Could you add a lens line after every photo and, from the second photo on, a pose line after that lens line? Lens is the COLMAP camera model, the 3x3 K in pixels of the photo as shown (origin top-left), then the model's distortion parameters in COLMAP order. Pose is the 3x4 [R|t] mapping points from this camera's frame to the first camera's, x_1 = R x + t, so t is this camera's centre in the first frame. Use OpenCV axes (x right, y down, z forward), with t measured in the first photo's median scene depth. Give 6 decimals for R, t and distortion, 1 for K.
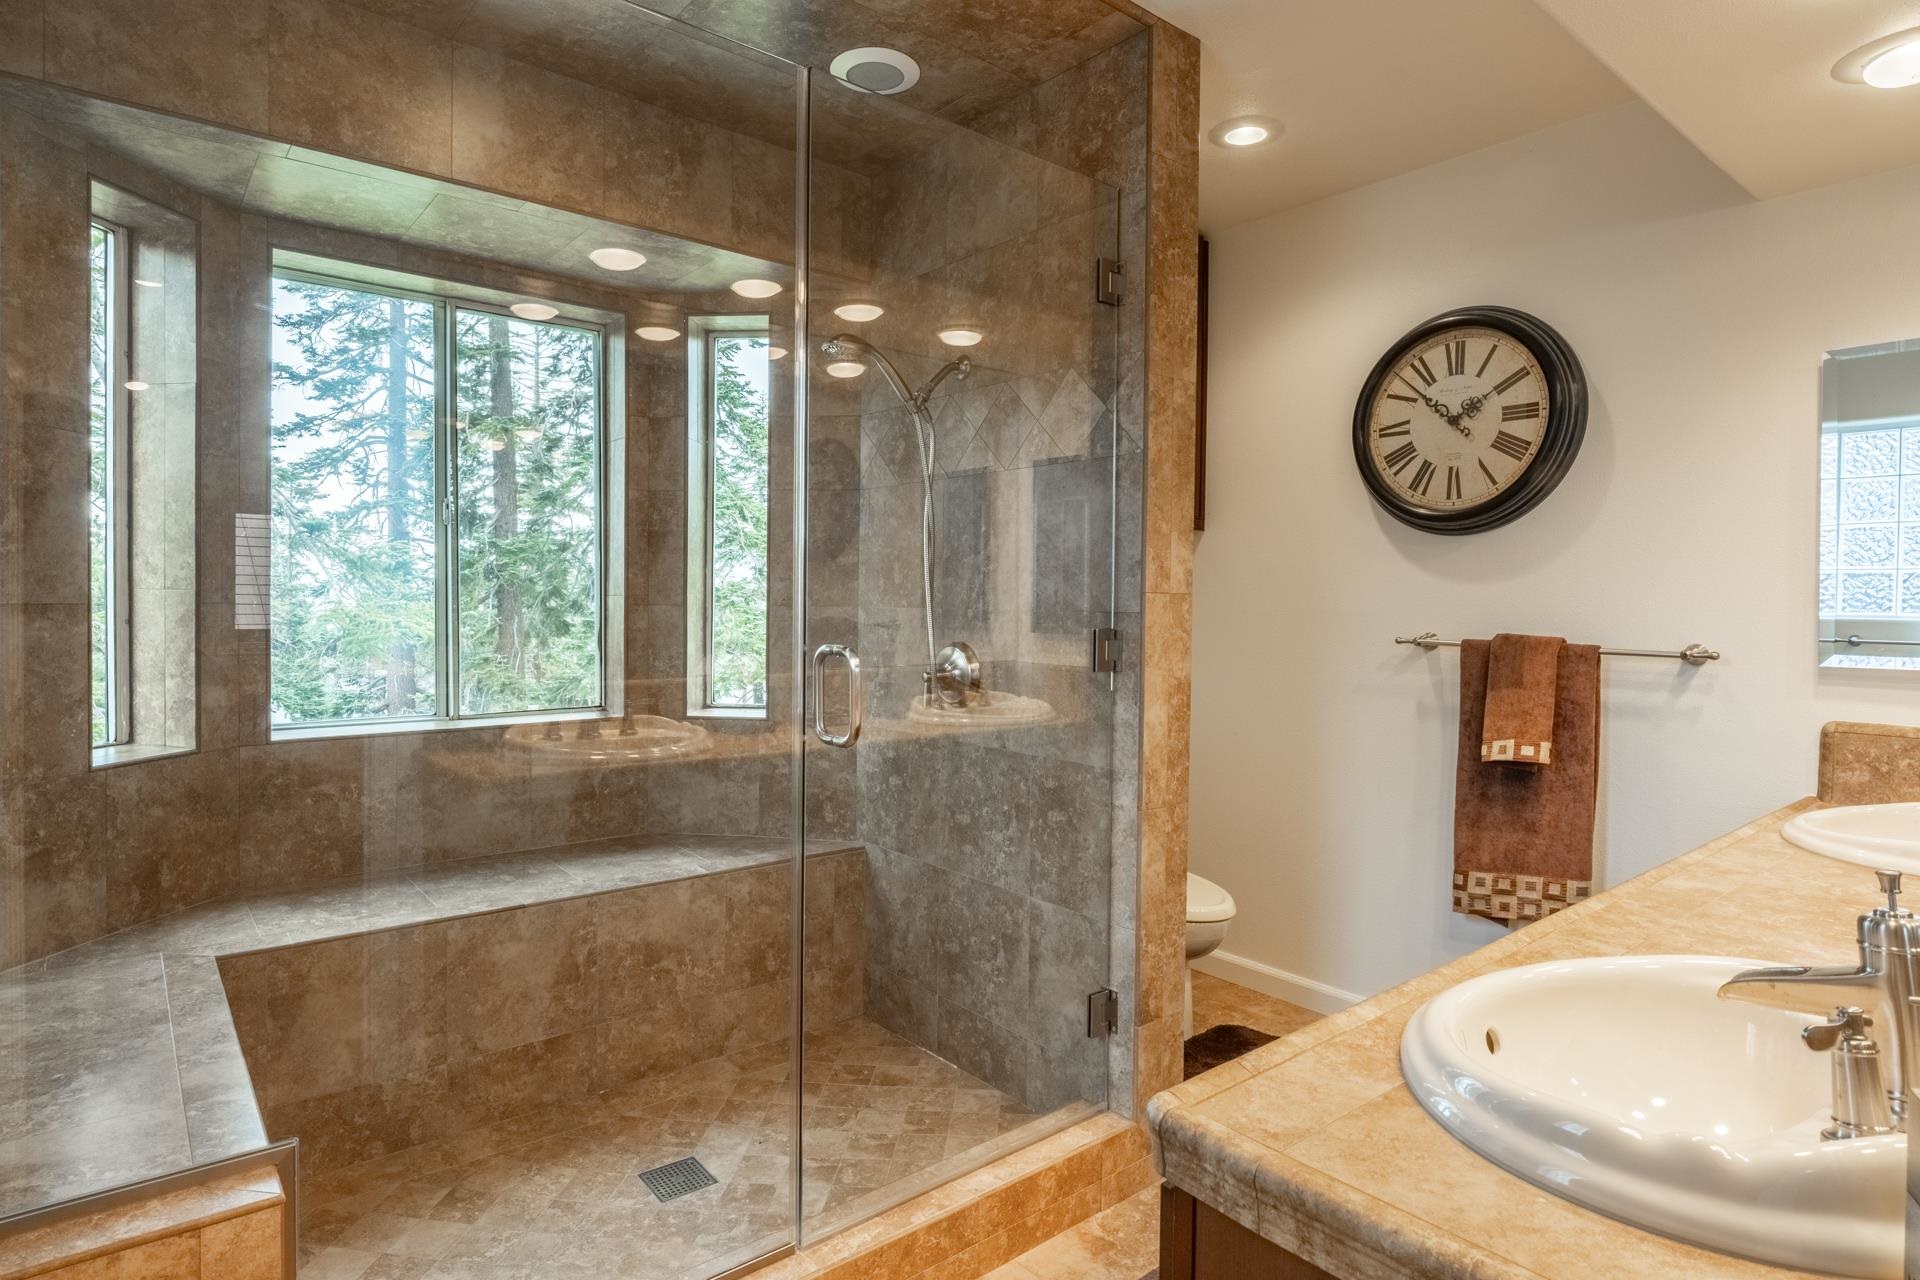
lens RADIAL K [[1016.9, 0, 930.2], [0, 1016.9, 609.3], [0, 0, 1]] dist [-0.004568, -0.001772]
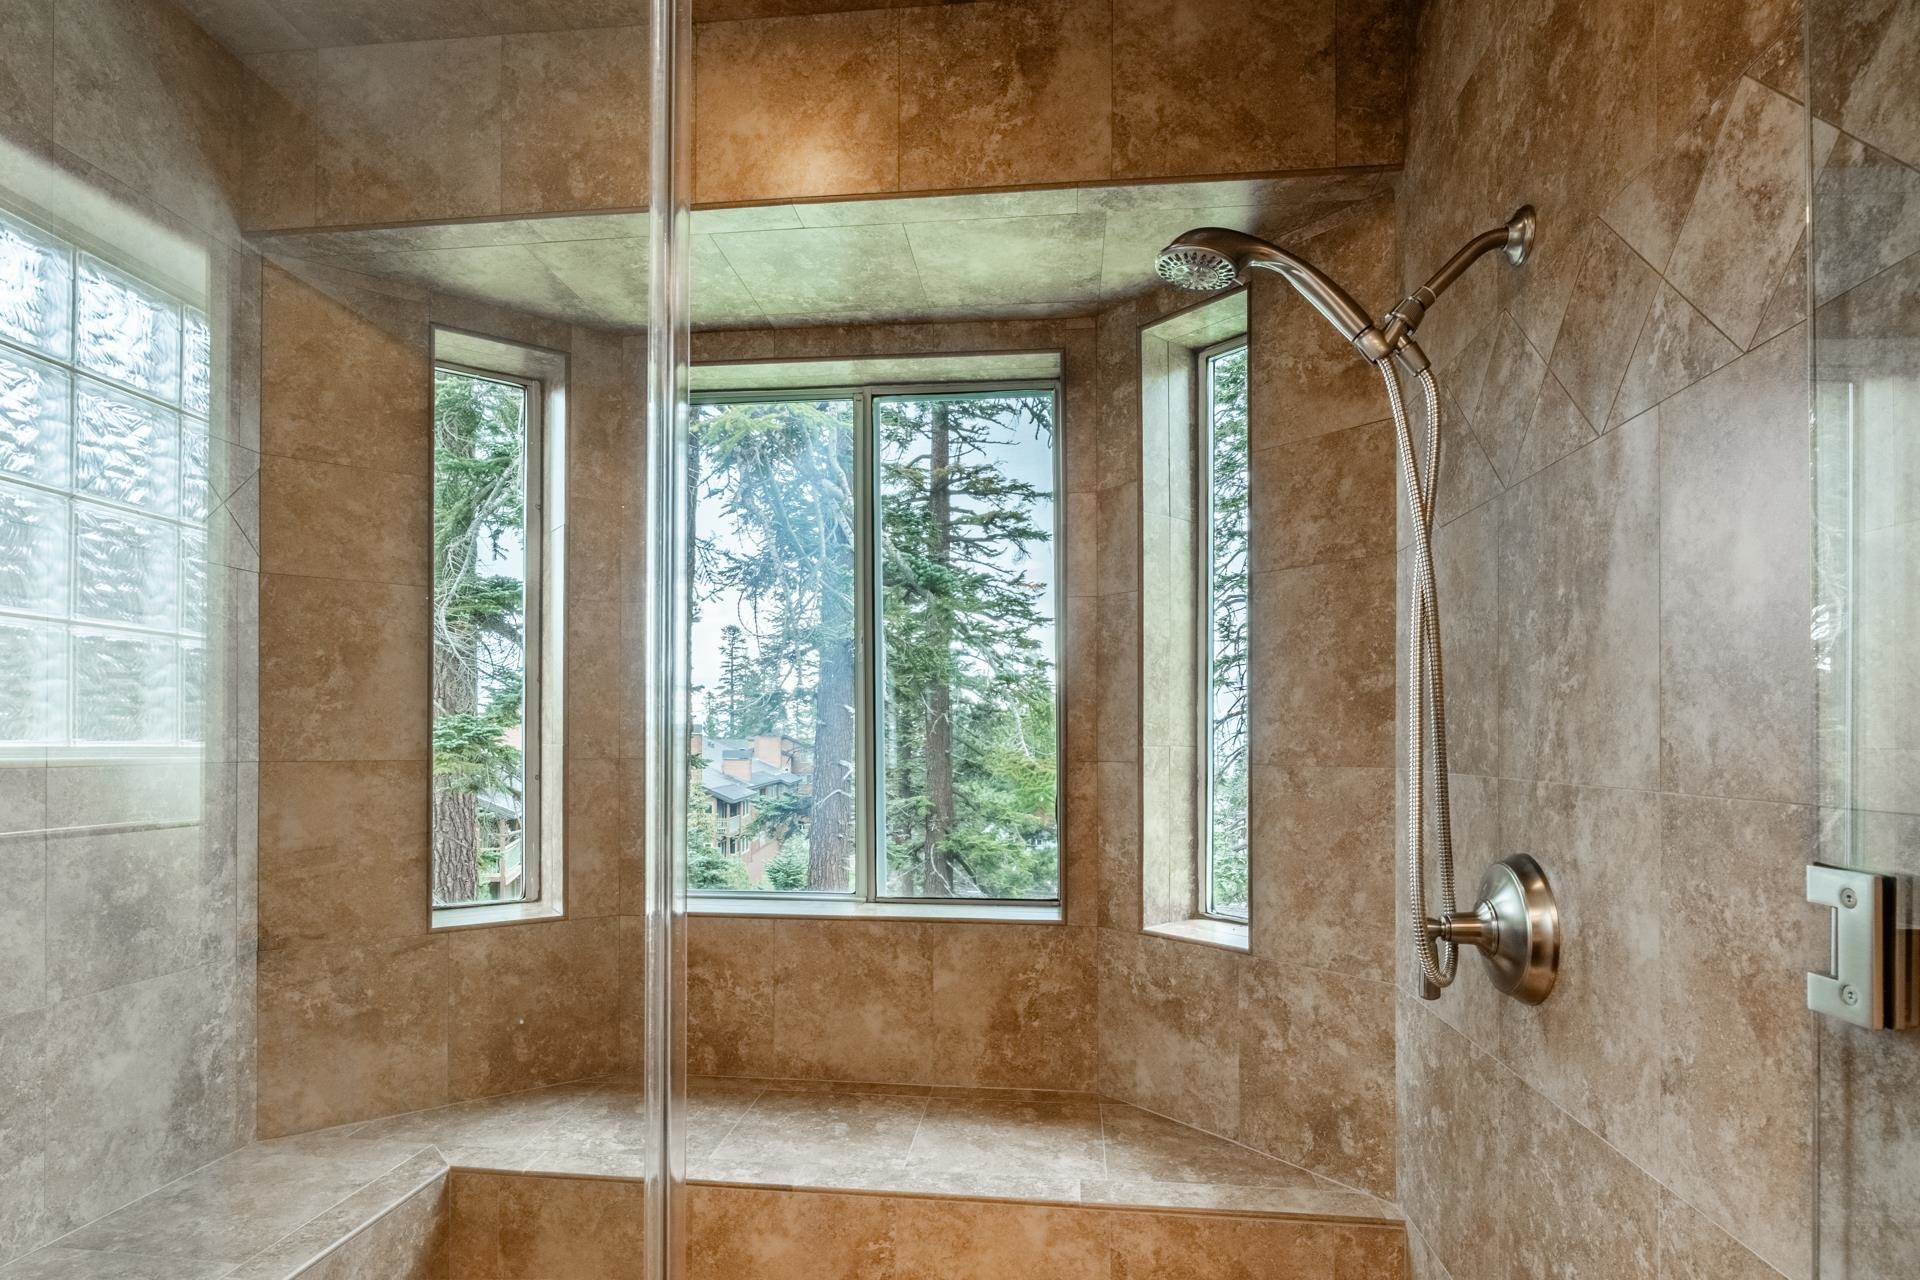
lens RADIAL K [[1016.9, 0, 952.8], [0, 1016.9, 729.0], [0, 0, 1]] dist [-0.004568, -0.001772]
pose [[0.703792, -0.014365, -0.710261, 0.173451], [-0.004070, 0.999698, -0.024252, -0.010950], [0.710395, 0.019959, 0.703520, 0.530748]]
